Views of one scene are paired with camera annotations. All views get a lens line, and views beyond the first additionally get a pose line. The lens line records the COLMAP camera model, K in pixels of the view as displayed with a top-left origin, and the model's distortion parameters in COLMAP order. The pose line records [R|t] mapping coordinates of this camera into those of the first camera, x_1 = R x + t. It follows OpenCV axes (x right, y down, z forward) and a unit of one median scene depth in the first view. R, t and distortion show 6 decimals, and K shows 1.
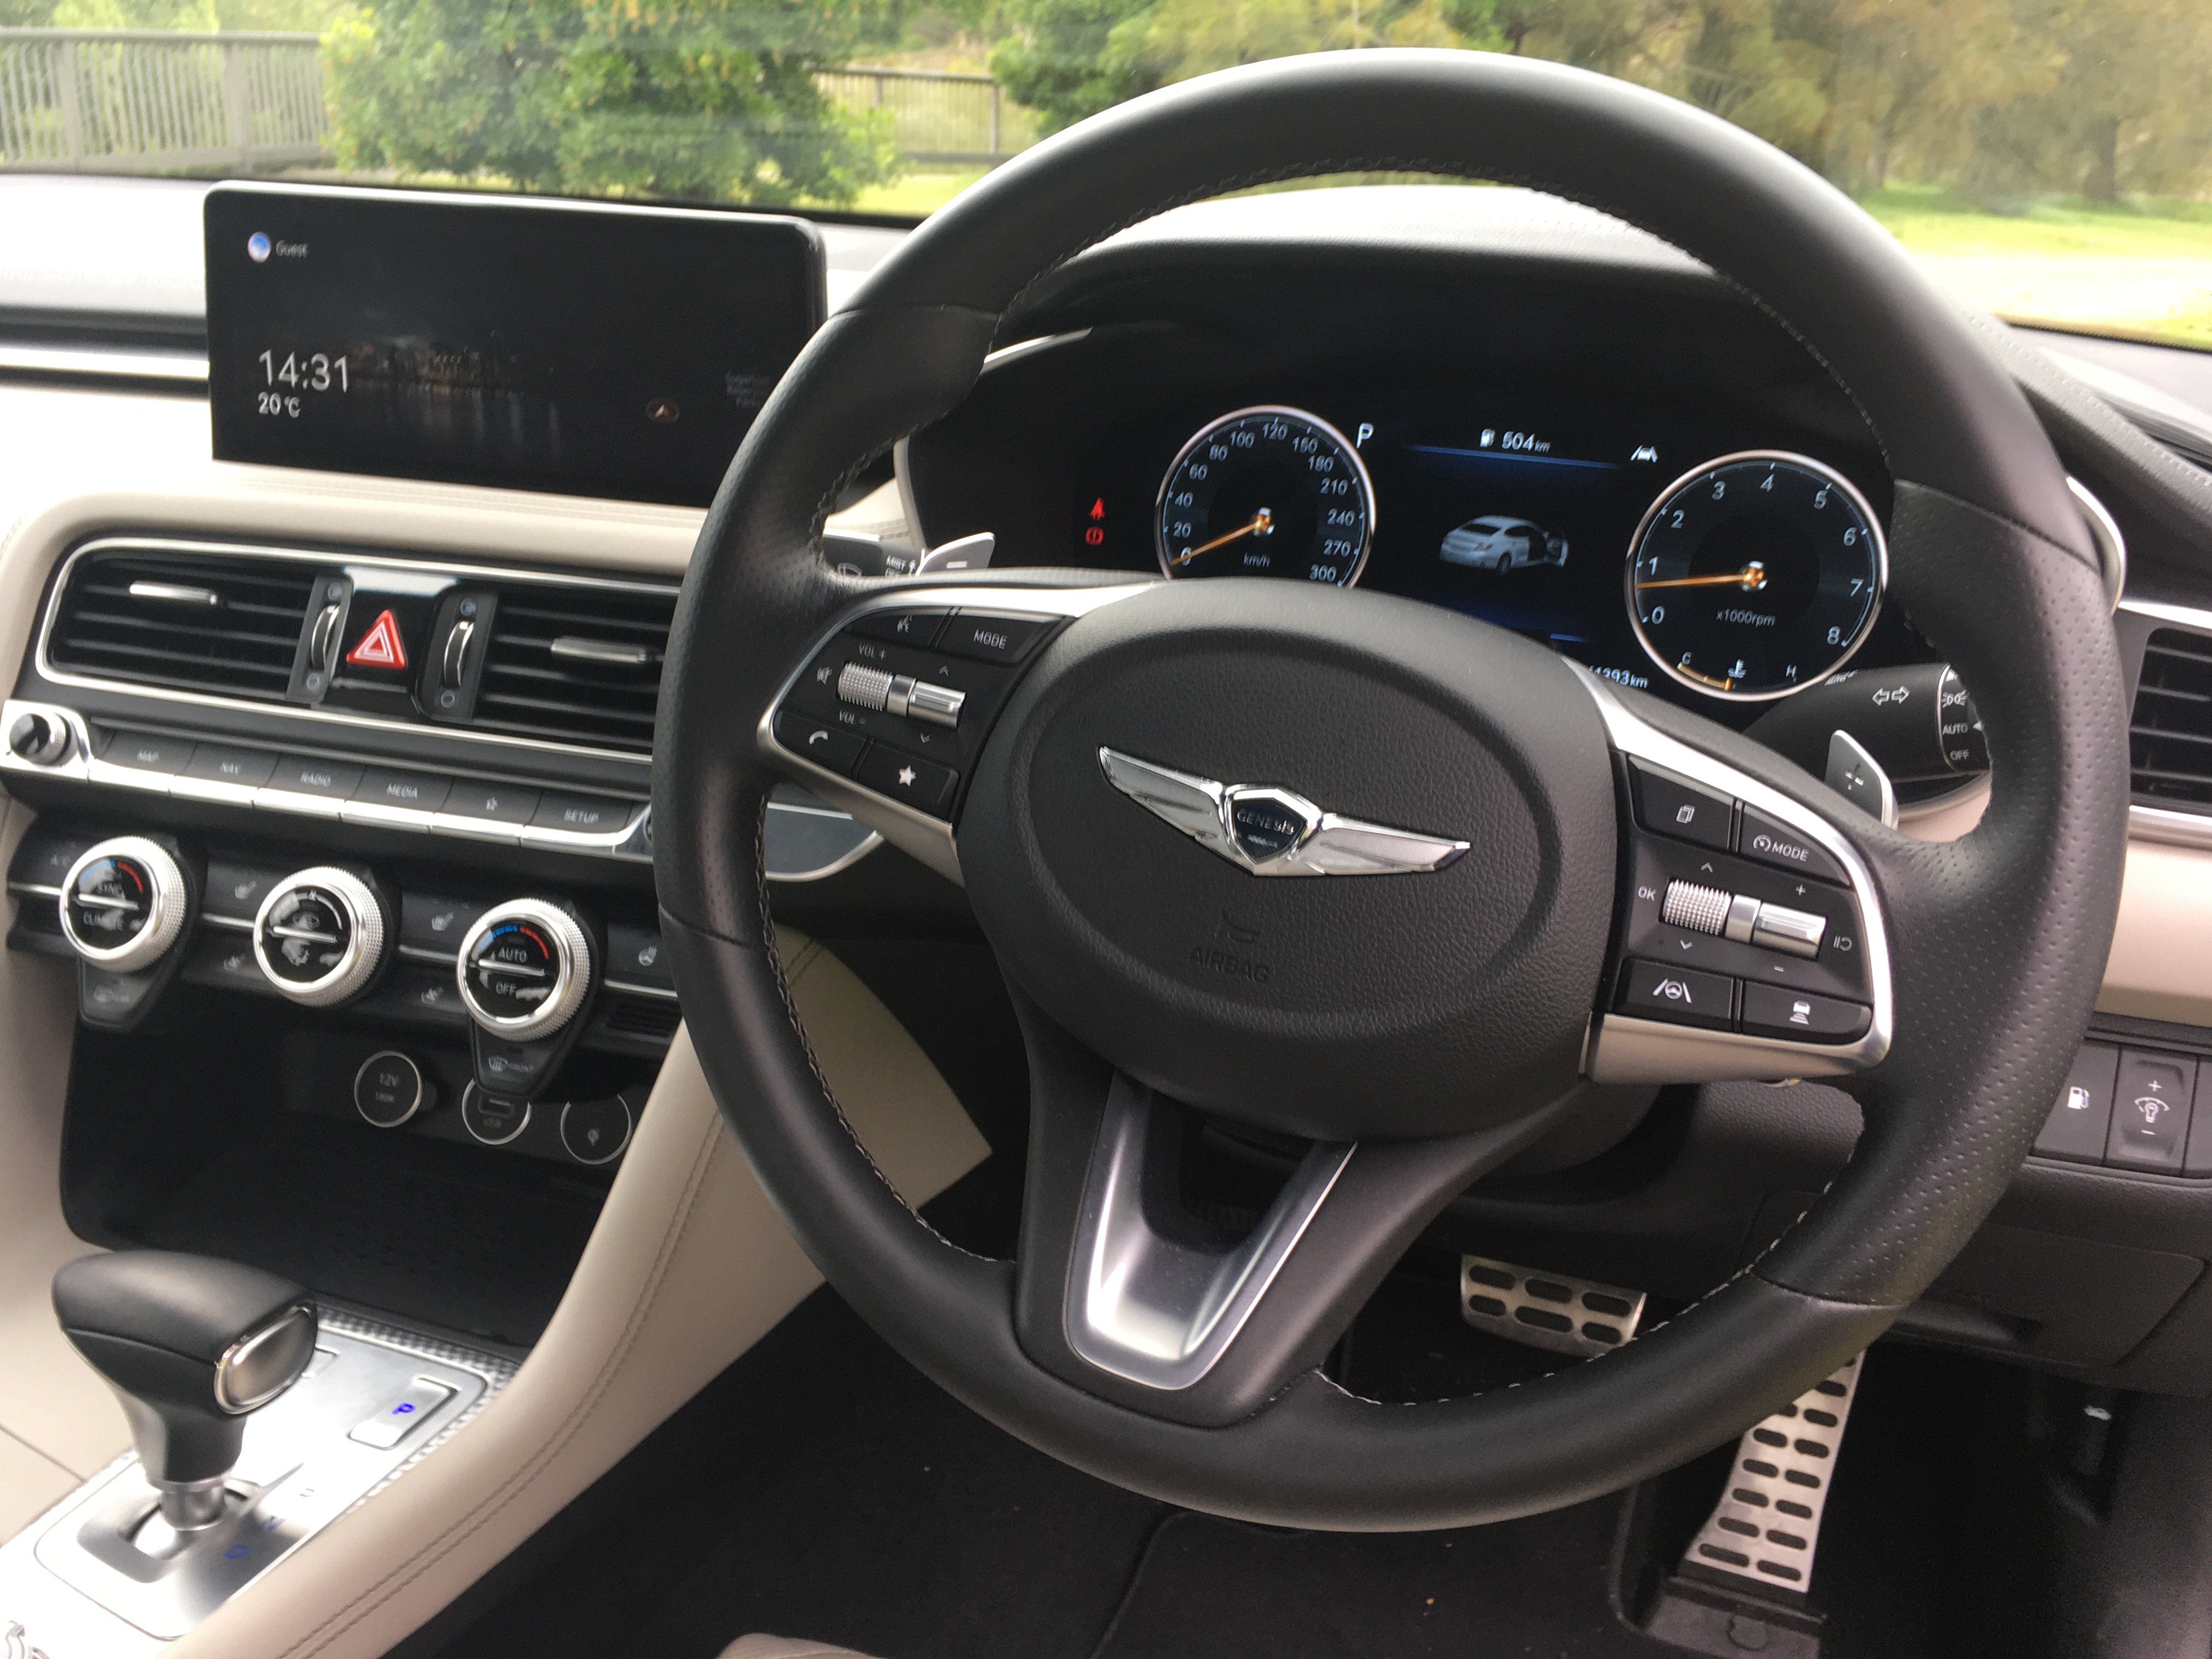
lens RADIAL K [[1887.8, 0, 1106.7], [0, 1887.8, 829.3], [0, 0, 1]] dist [0.076367, -0.108933]
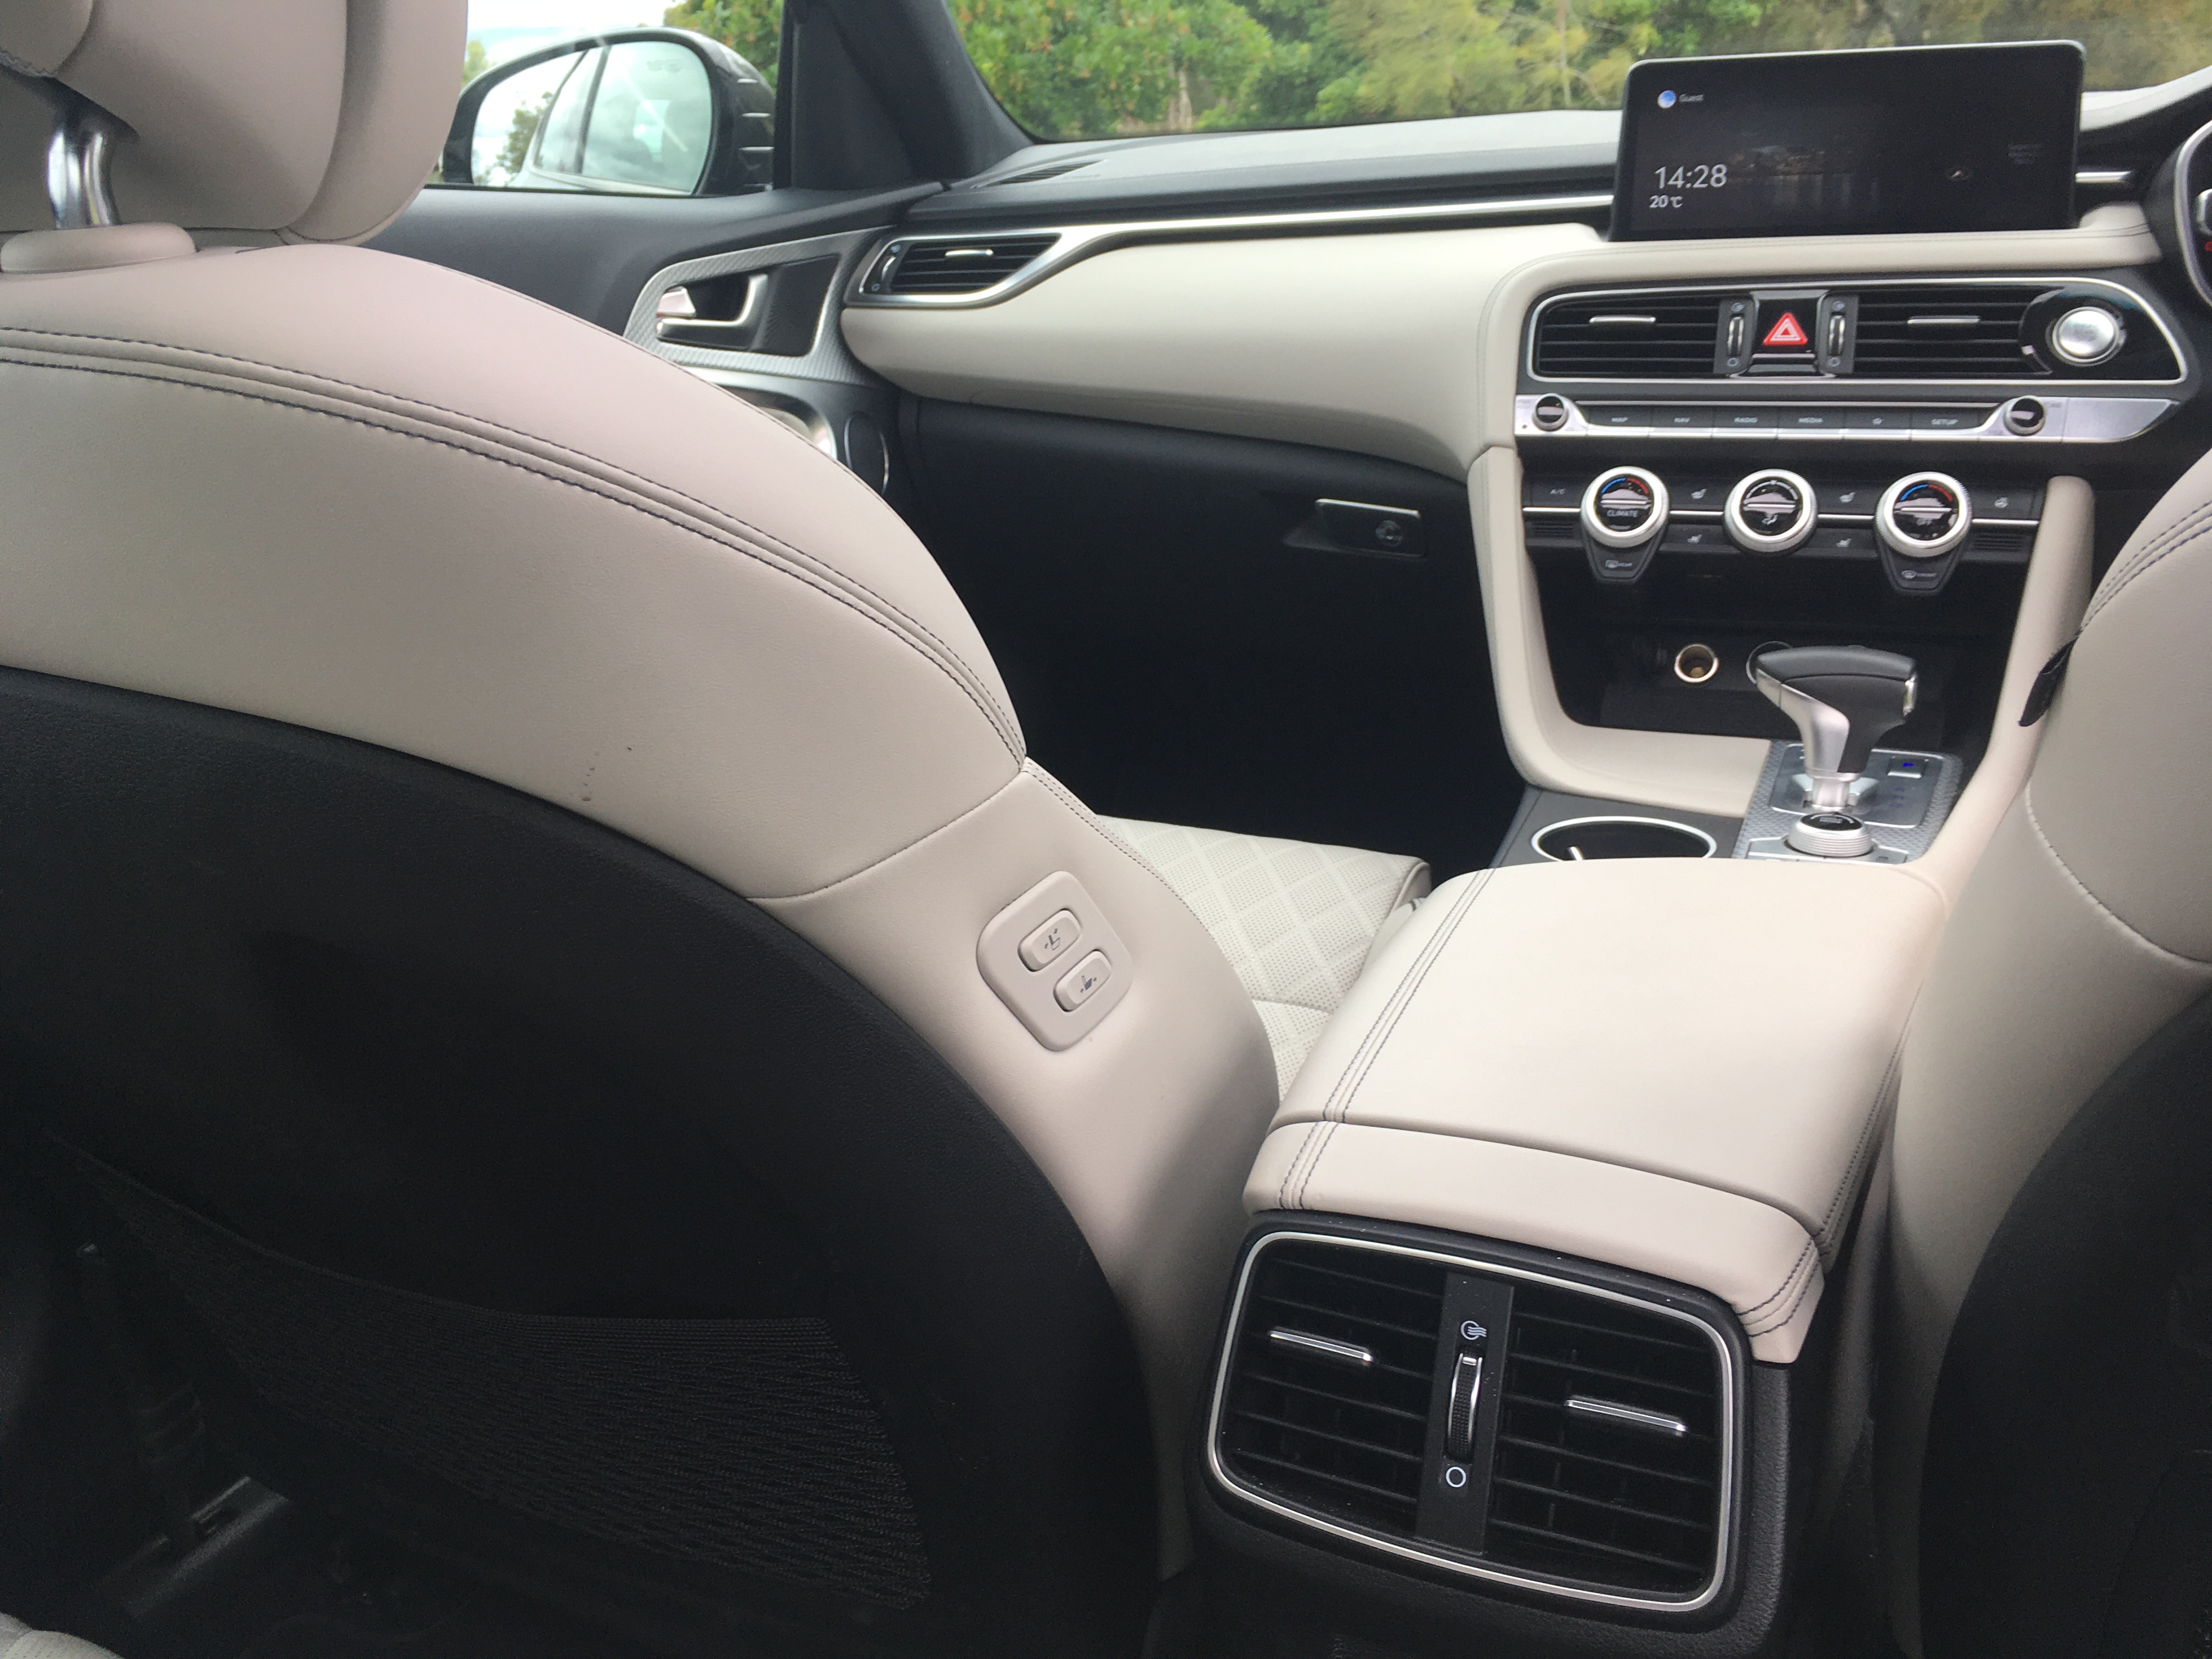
lens RADIAL K [[1887.8, 0, 1140.0], [0, 1887.8, 839.6], [0, 0, 1]] dist [0.076367, -0.108933]
pose [[0.995514, -0.043220, -0.084169, -0.777088], [0.040746, 0.998692, -0.030894, 0.342206], [0.085394, 0.027326, 0.995972, -0.602303]]
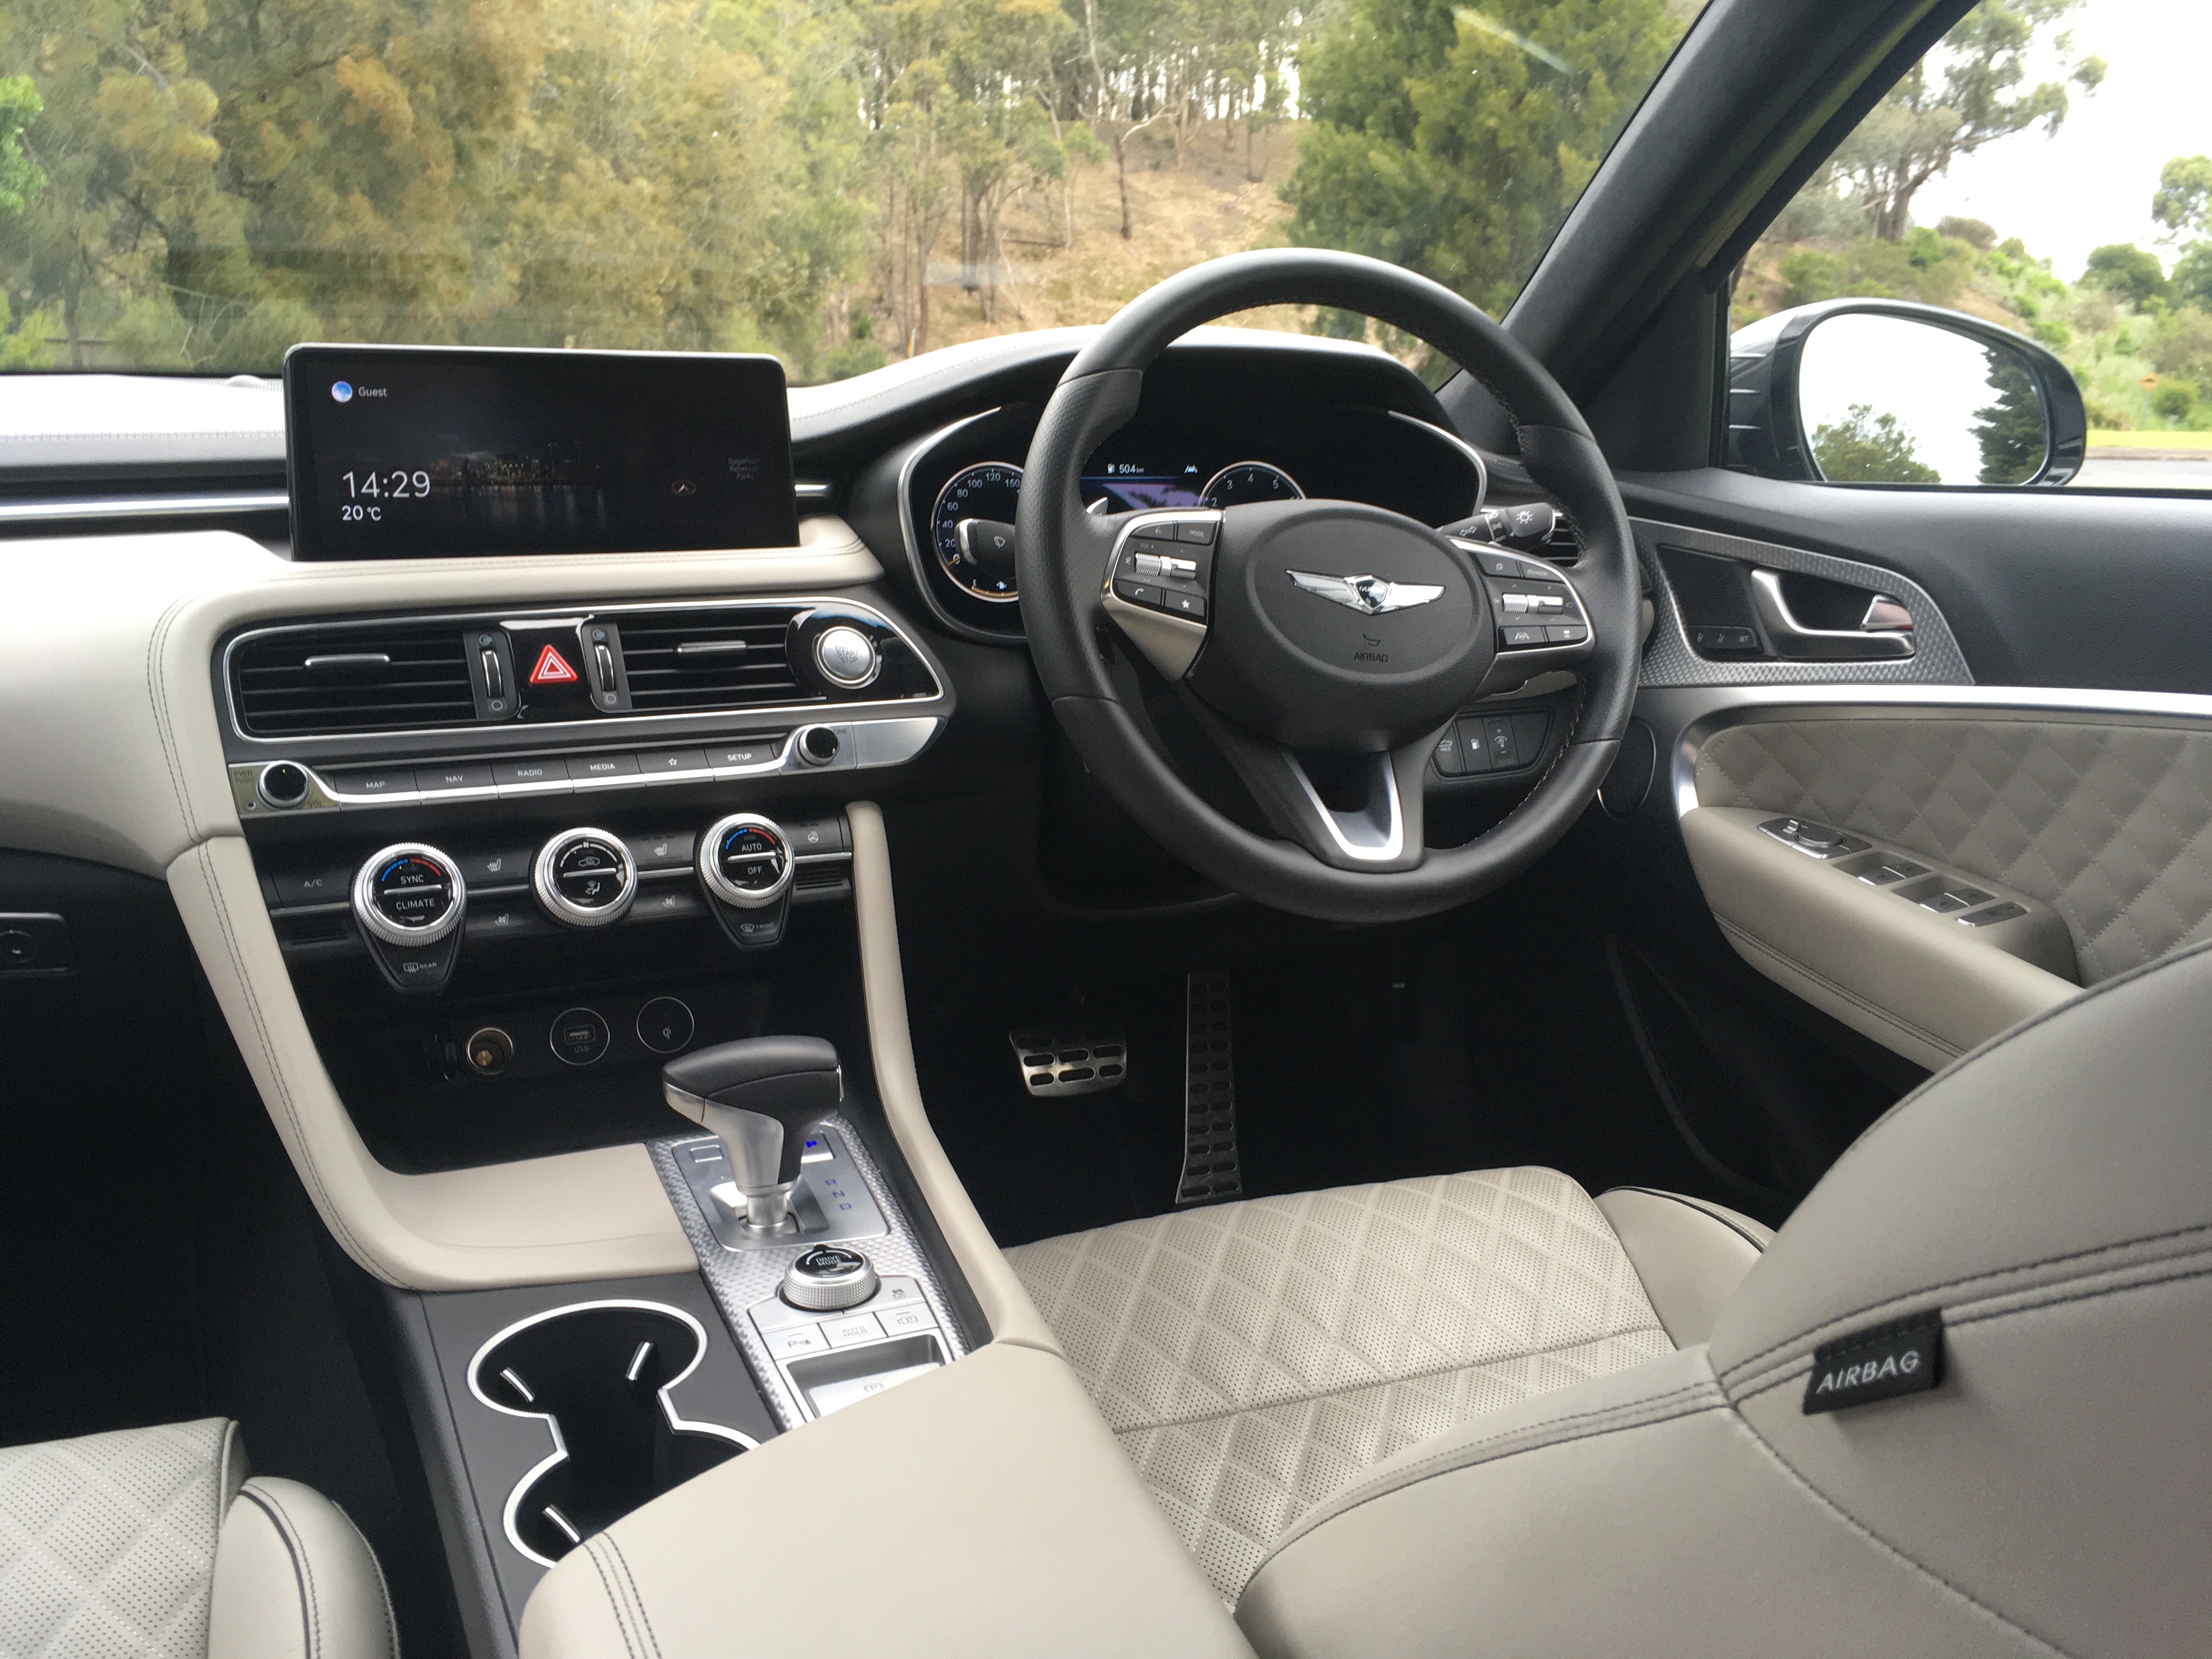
lens RADIAL K [[1887.8, 0, 1061.9], [0, 1887.8, 837.9], [0, 0, 1]] dist [0.076367, -0.108933]
pose [[0.746010, -0.188062, 0.638829, -0.966345], [0.251026, 0.967946, -0.008194, 0.119230], [-0.616811, 0.166475, 0.769305, -0.239349]]
